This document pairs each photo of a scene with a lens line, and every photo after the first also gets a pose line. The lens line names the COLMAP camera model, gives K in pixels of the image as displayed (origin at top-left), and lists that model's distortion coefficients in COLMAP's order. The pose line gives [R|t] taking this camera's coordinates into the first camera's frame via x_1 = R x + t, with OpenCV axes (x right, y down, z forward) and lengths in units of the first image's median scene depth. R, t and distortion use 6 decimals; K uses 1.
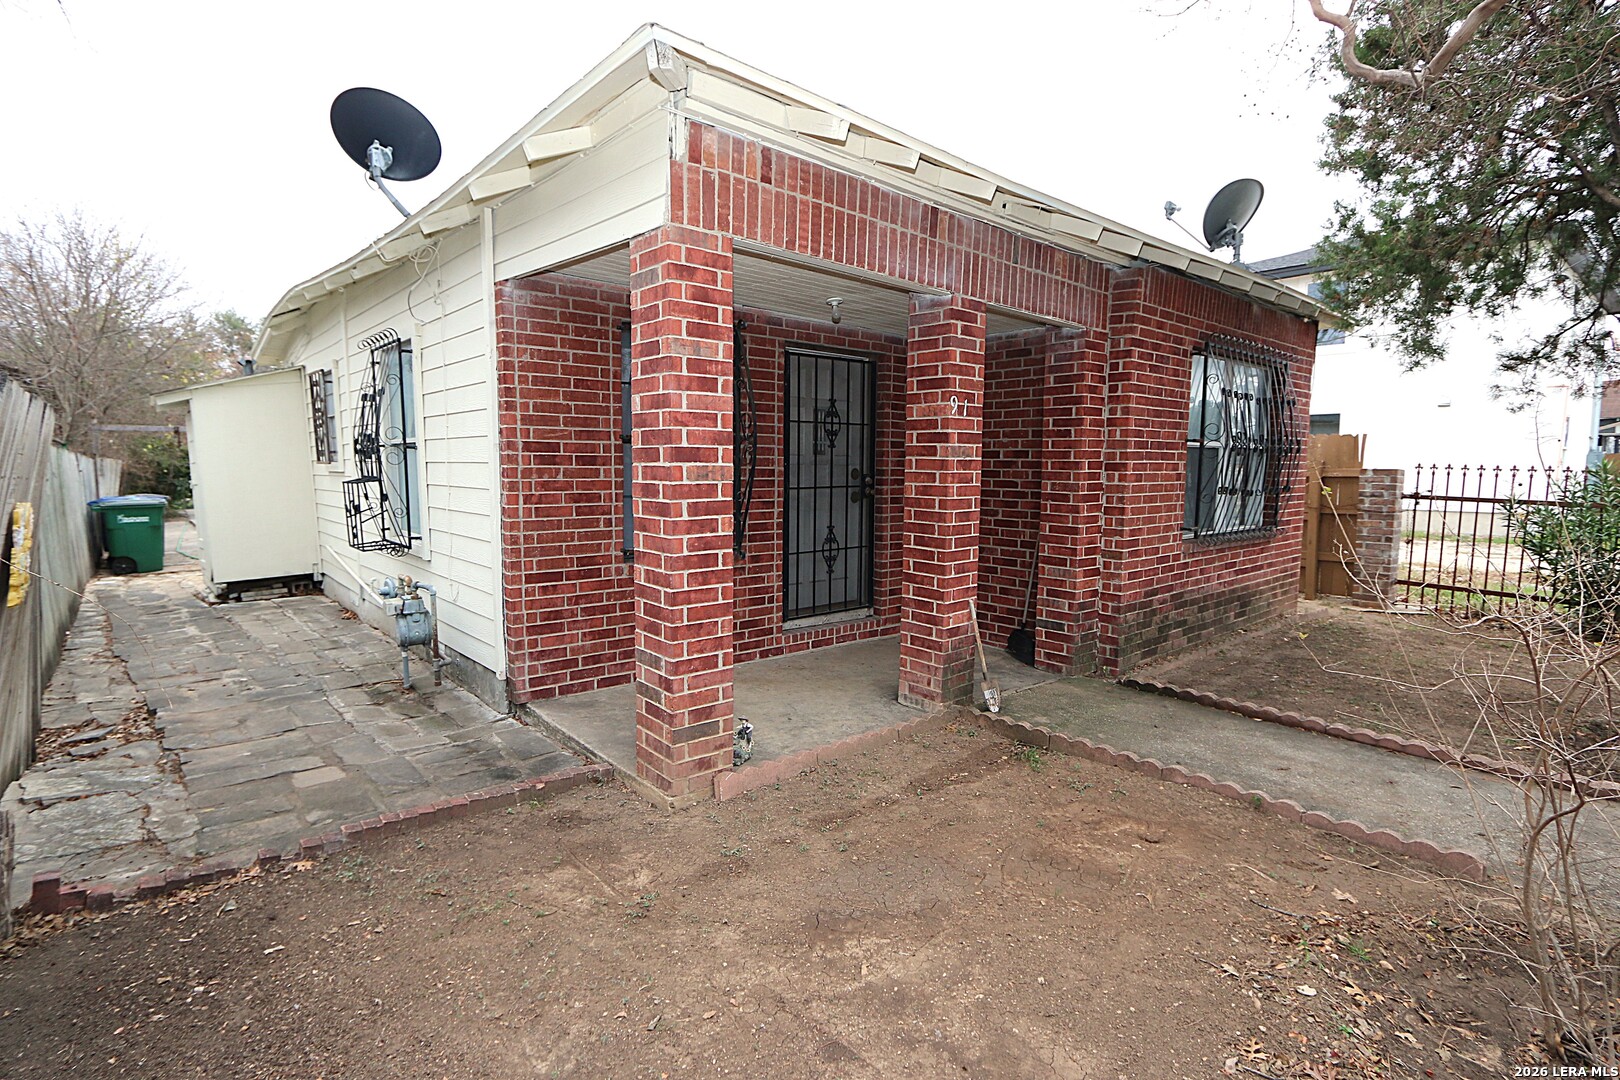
lens RADIAL K [[759.9, 0, 803.3], [0, 759.9, 540.8], [0, 0, 1]] dist [-0.020114, 0.001291]
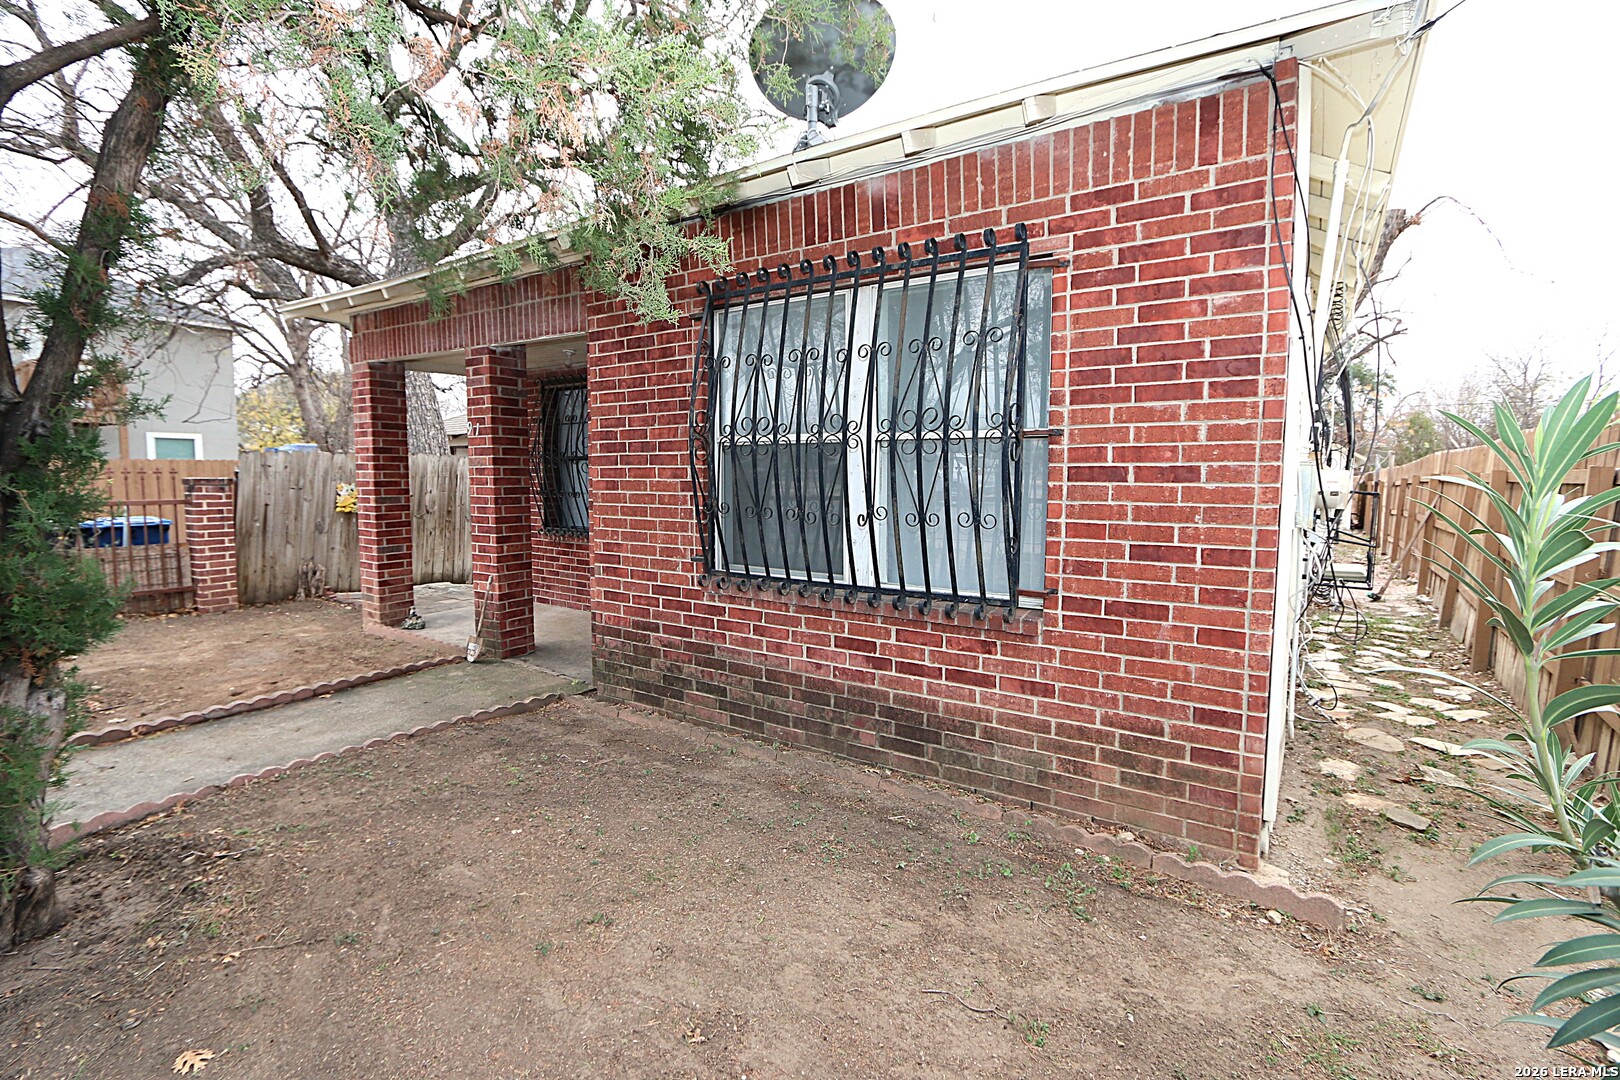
lens RADIAL K [[759.9, 0, 803.3], [0, 759.9, 540.8], [0, 0, 1]] dist [-0.020114, 0.001291]
pose [[0.236407, 0.079137, -0.968426, 1.625108], [-0.105249, 0.992899, 0.055444, -0.111257], [0.965937, 0.088819, 0.243057, 1.219204]]
